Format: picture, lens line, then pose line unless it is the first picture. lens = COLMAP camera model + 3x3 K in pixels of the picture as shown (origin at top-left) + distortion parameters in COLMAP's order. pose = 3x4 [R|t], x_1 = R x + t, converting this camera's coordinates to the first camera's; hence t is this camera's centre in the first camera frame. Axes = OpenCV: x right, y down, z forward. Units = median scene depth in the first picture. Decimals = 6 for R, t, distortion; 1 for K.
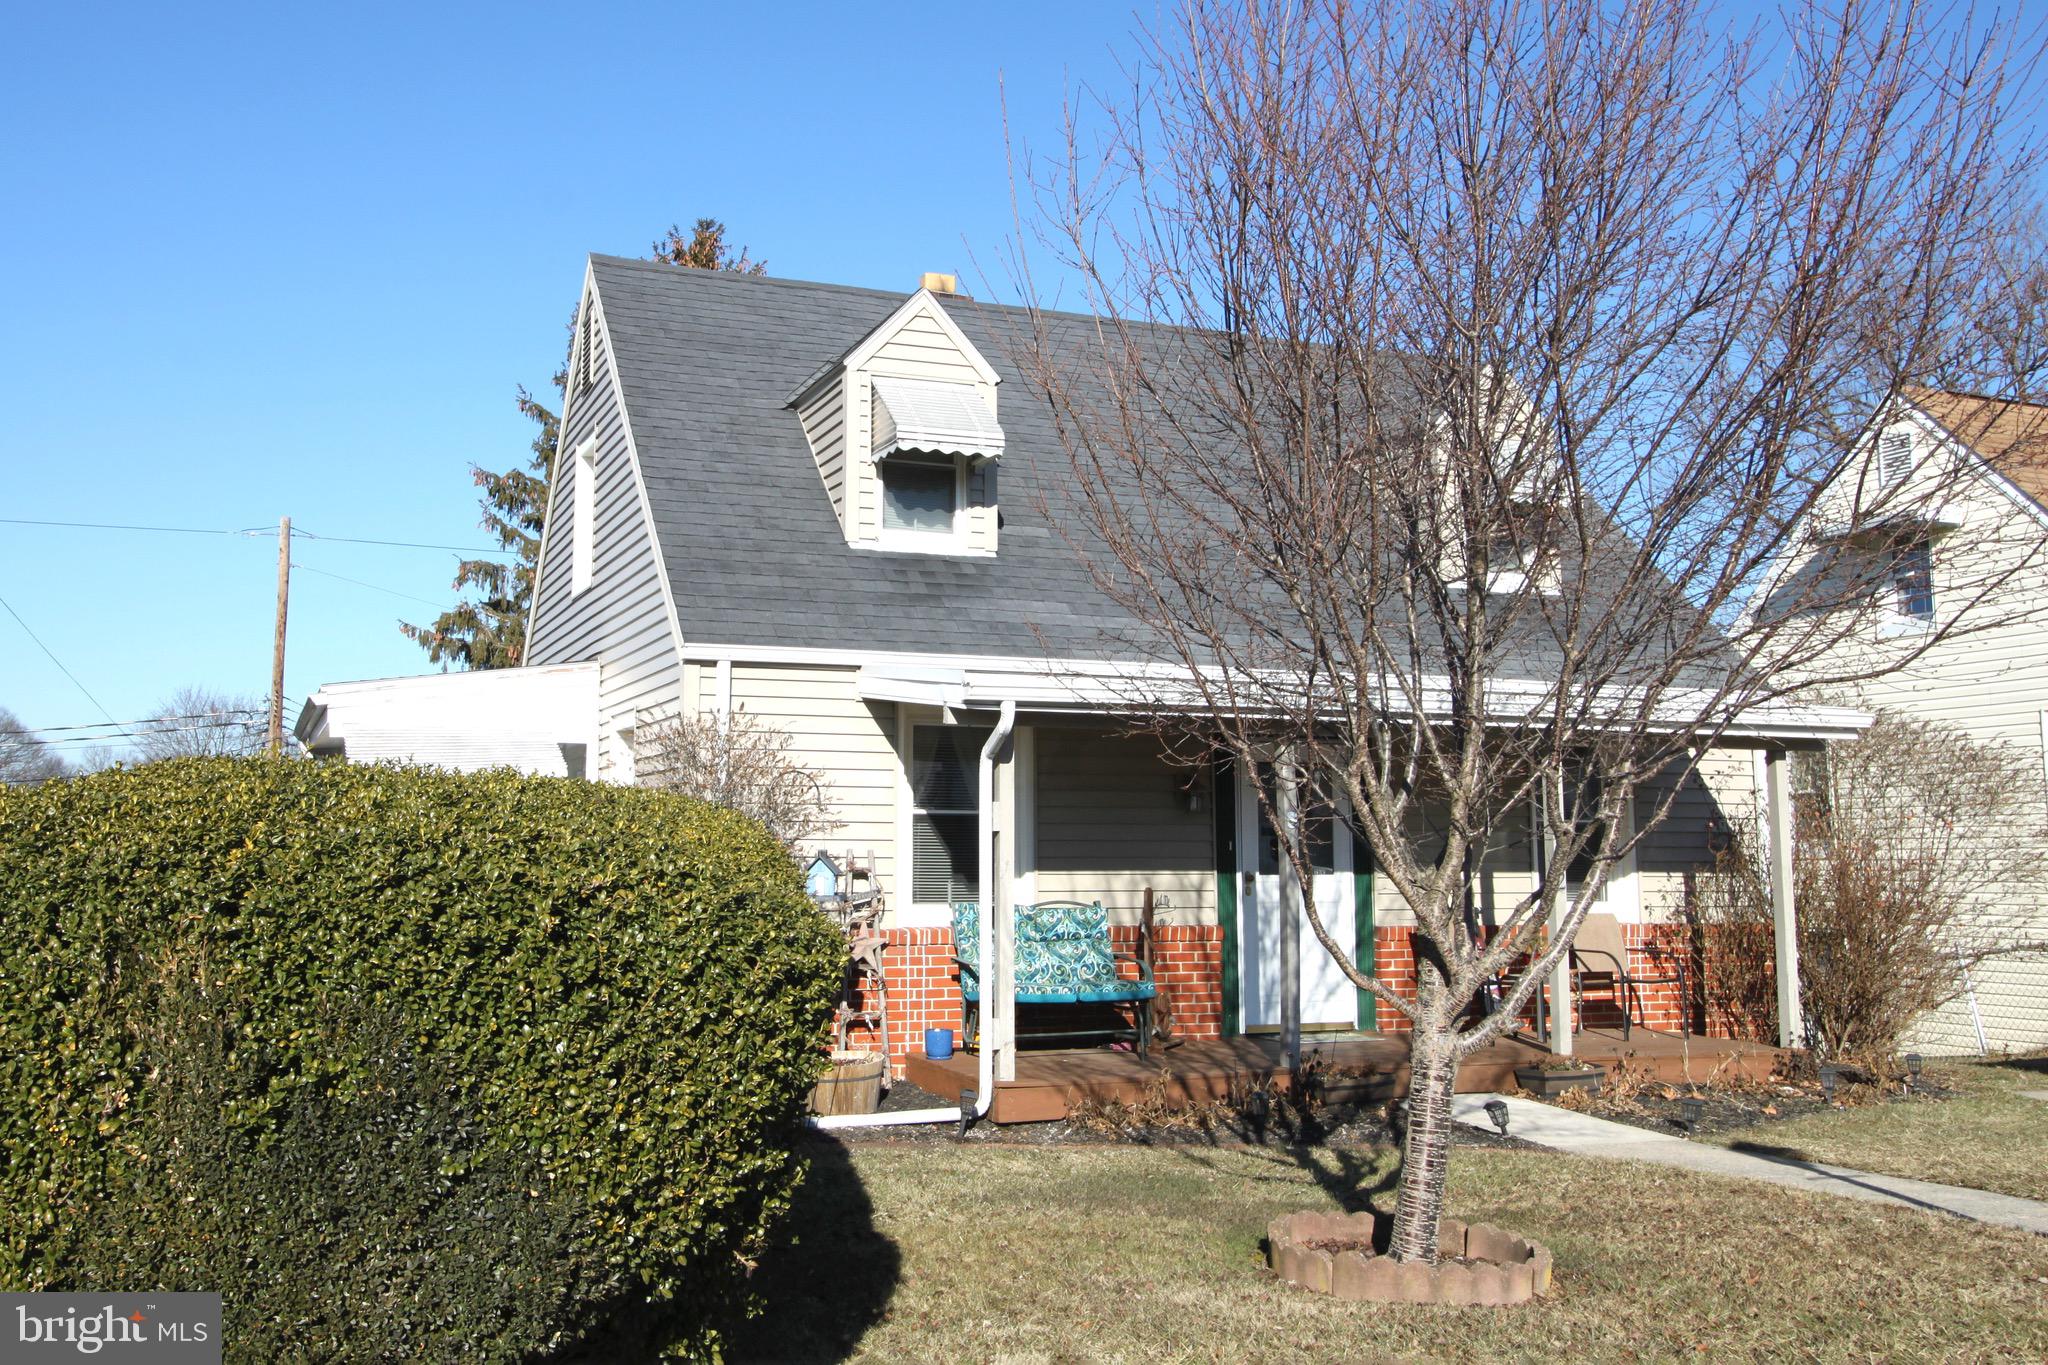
lens RADIAL K [[1725.0, 0, 960.8], [0, 1725.0, 639.8], [0, 0, 1]] dist [0.024273, 0.001125]
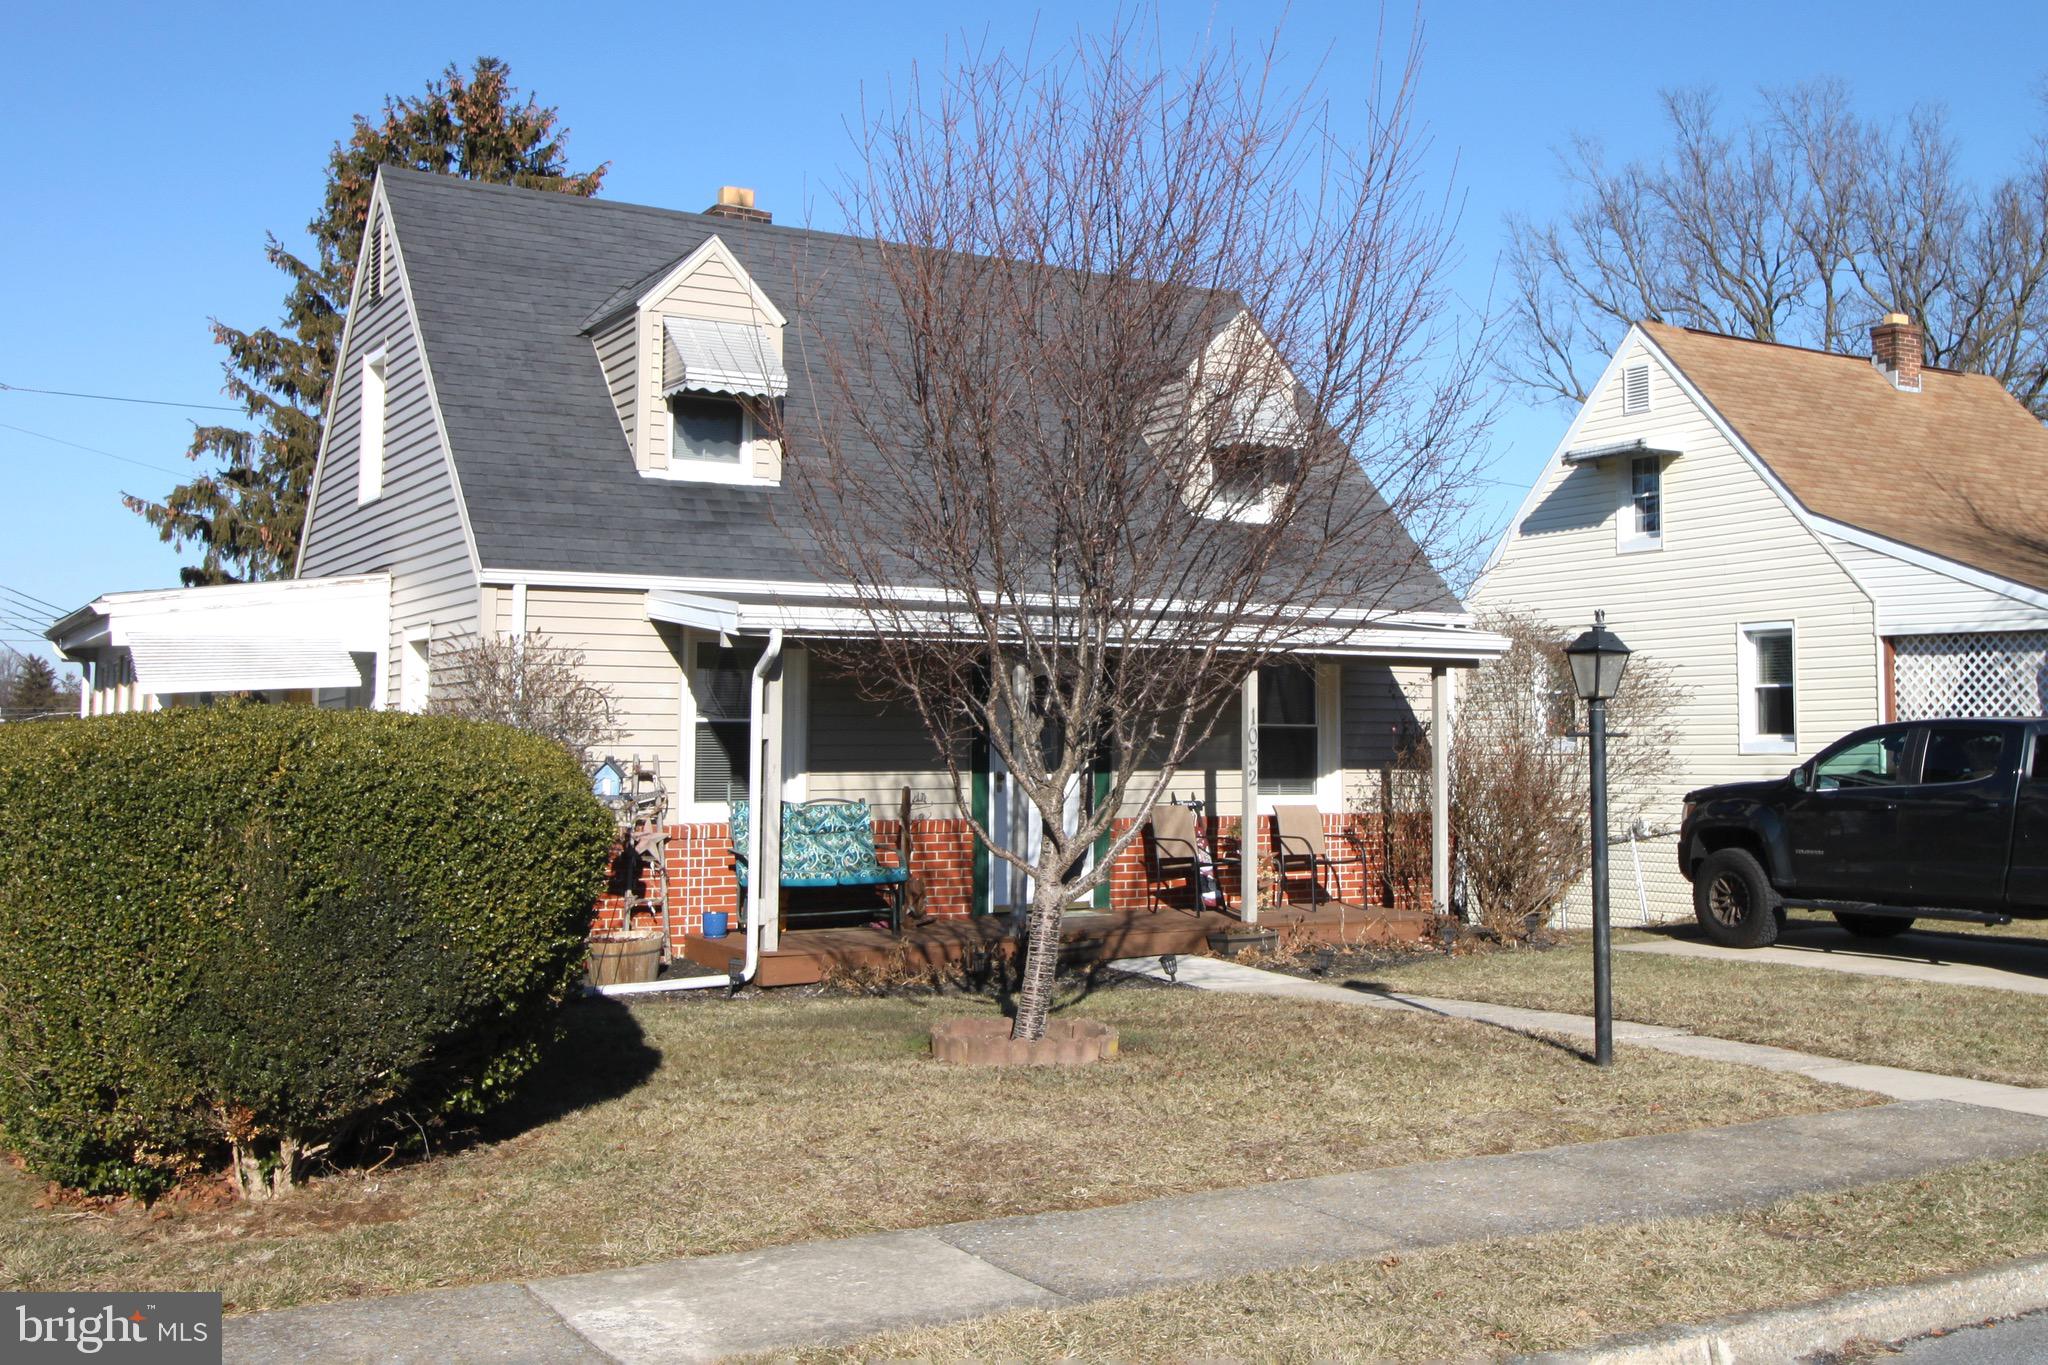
lens RADIAL K [[1902.8, 0, 1144.1], [0, 1902.8, 576.6], [0, 0, 1]] dist [0.027029, 0.004354]
pose [[0.982045, 0.014302, 0.188103, 0.024360], [-0.020595, 0.999290, 0.031542, -0.038472], [-0.187518, -0.034850, 0.981643, -0.264257]]
